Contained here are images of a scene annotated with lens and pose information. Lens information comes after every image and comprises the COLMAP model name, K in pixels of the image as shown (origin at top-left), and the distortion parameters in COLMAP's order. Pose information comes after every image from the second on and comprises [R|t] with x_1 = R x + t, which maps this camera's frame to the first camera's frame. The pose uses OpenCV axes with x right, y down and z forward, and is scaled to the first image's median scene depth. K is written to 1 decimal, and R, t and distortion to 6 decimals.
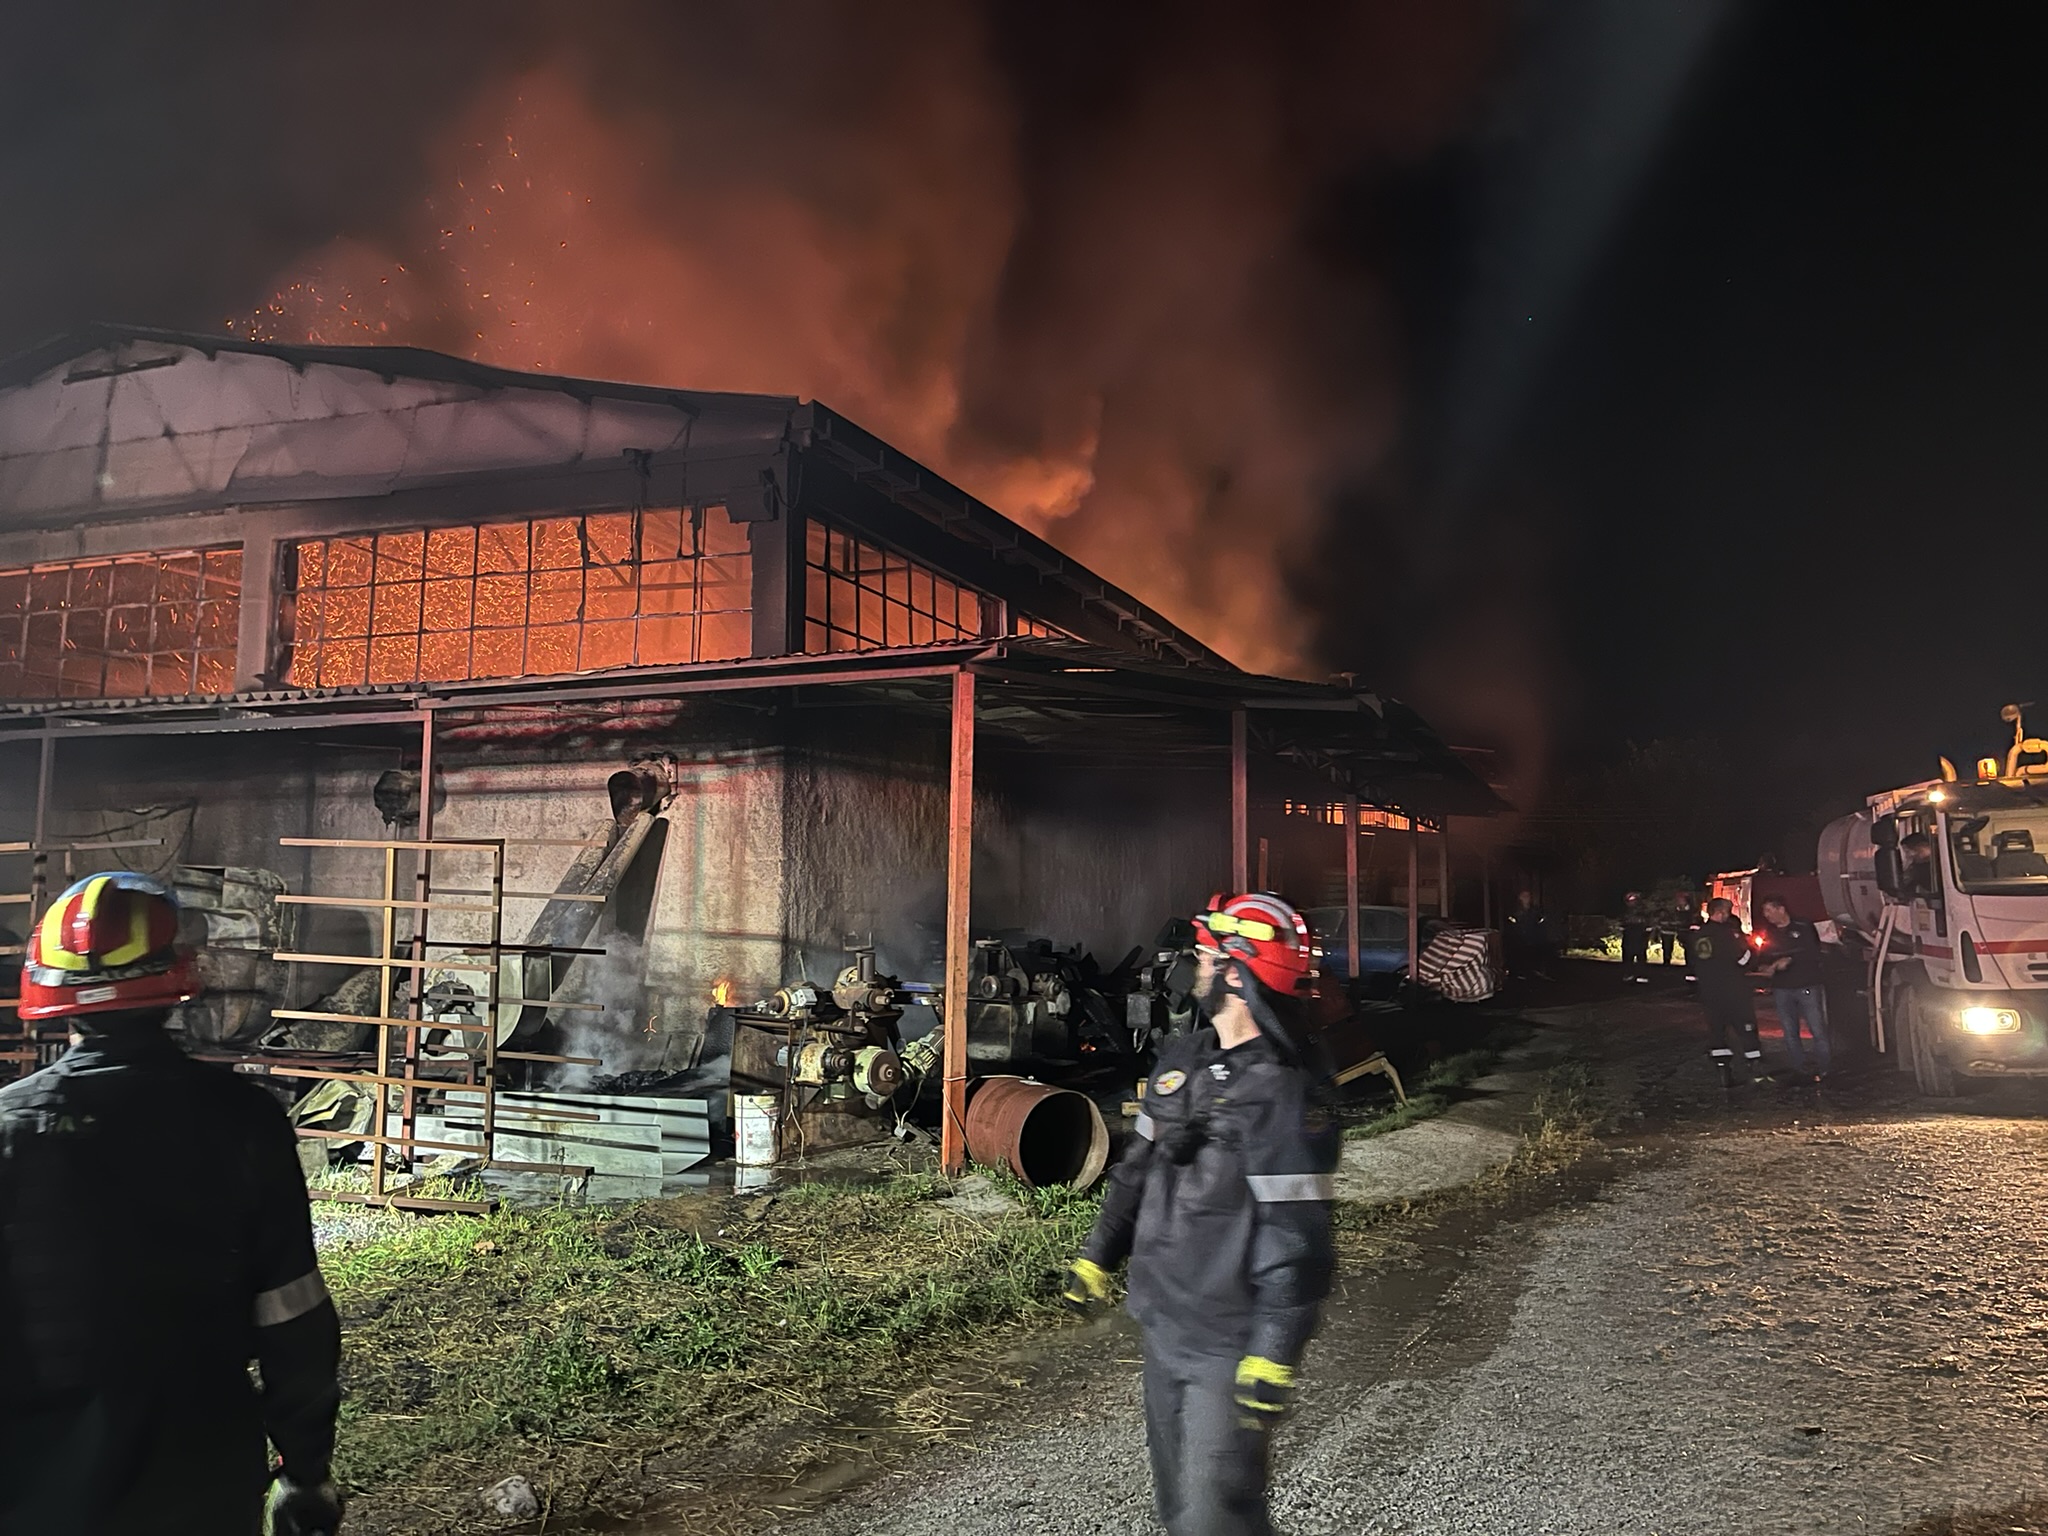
lens RADIAL K [[1635.8, 0, 1053.3], [0, 1635.8, 745.5], [0, 0, 1]] dist [0.055649, -0.055906]
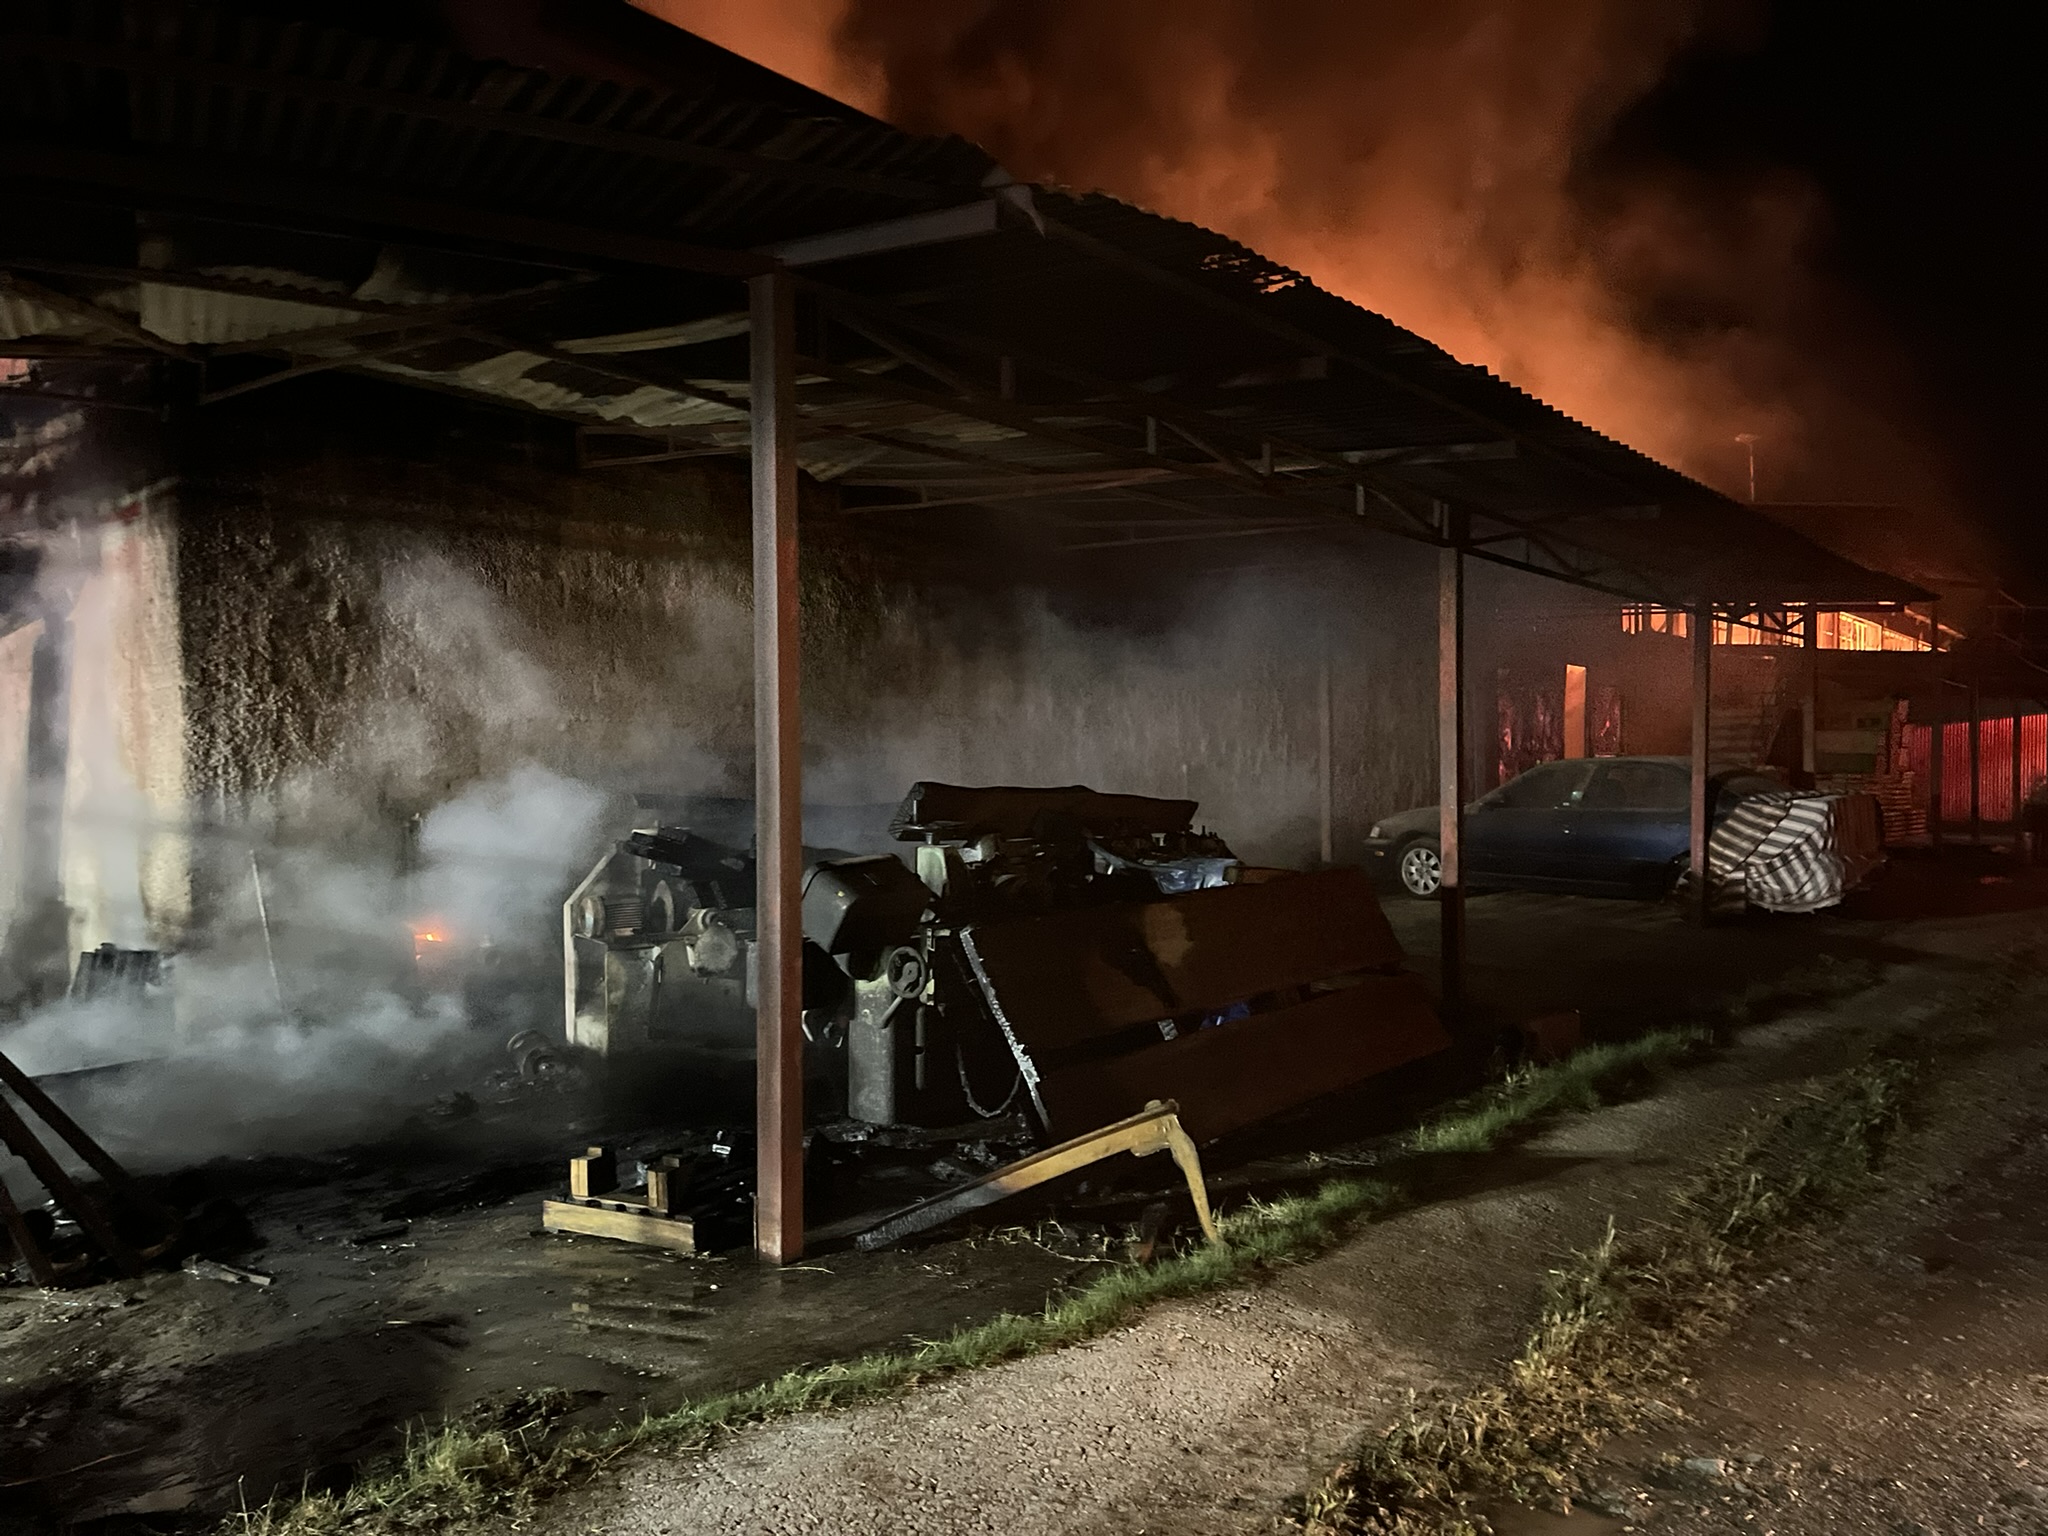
lens RADIAL K [[1635.8, 0, 1024.4], [0, 1635.8, 782.4], [0, 0, 1]] dist [0.055649, -0.055906]
pose [[0.953172, -0.011164, -0.302221, 0.272284], [0.043194, 0.994099, 0.099508, 0.059838], [0.299327, -0.107903, 0.948030, 0.566712]]
